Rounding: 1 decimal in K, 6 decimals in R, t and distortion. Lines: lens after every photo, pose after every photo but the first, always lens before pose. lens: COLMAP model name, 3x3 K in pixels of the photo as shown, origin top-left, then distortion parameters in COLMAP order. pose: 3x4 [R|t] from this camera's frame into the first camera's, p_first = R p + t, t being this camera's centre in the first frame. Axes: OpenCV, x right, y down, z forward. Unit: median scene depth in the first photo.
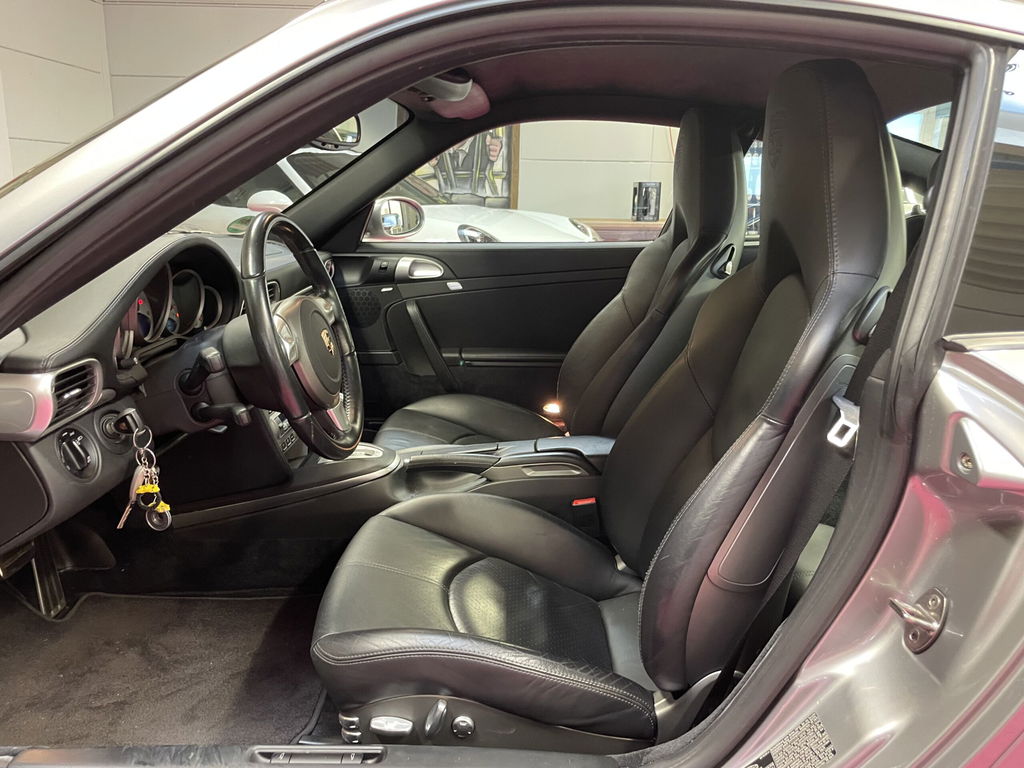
lens RADIAL K [[786.6, 0, 512.0], [0, 786.6, 384.0], [0, 0, 1]] dist [0.091331, -0.119073]
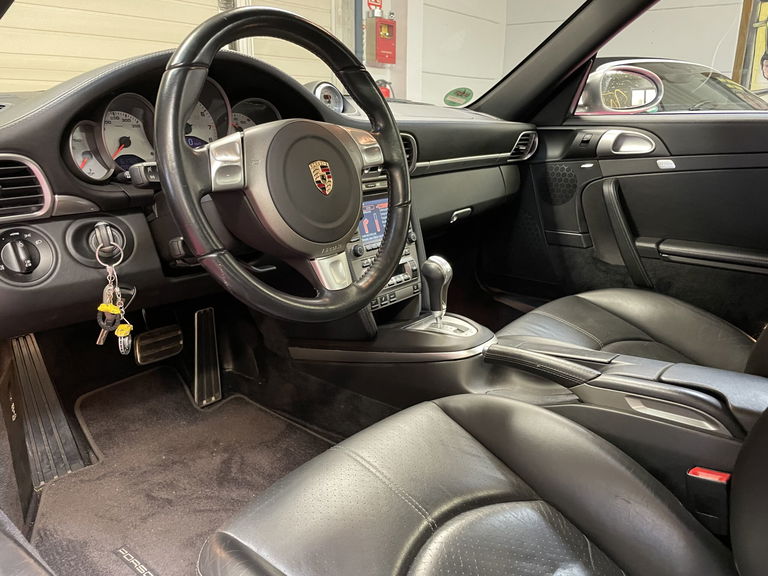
lens RADIAL K [[590.0, 0, 384.0], [0, 590.0, 288.0], [0, 0, 1]] dist [0.091331, -0.119073]
pose [[0.772265, 0.170351, -0.612036, 0.110747], [-0.151841, 0.984951, 0.082553, -0.000480], [0.616888, 0.029179, 0.786510, 0.312132]]
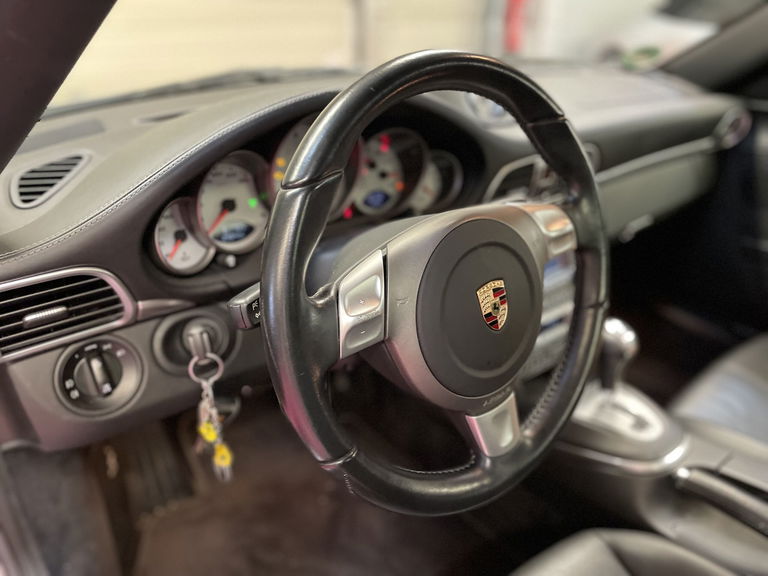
lens RADIAL K [[594.0, 0, 386.8], [0, 594.0, 276.6], [0, 0, 1]] dist [0.087977, -0.121504]
pose [[0.641146, 0.313657, -0.700393, 0.000210], [-0.190228, 0.949134, 0.250915, -0.087973], [0.743468, -0.027639, 0.668200, 0.368108]]
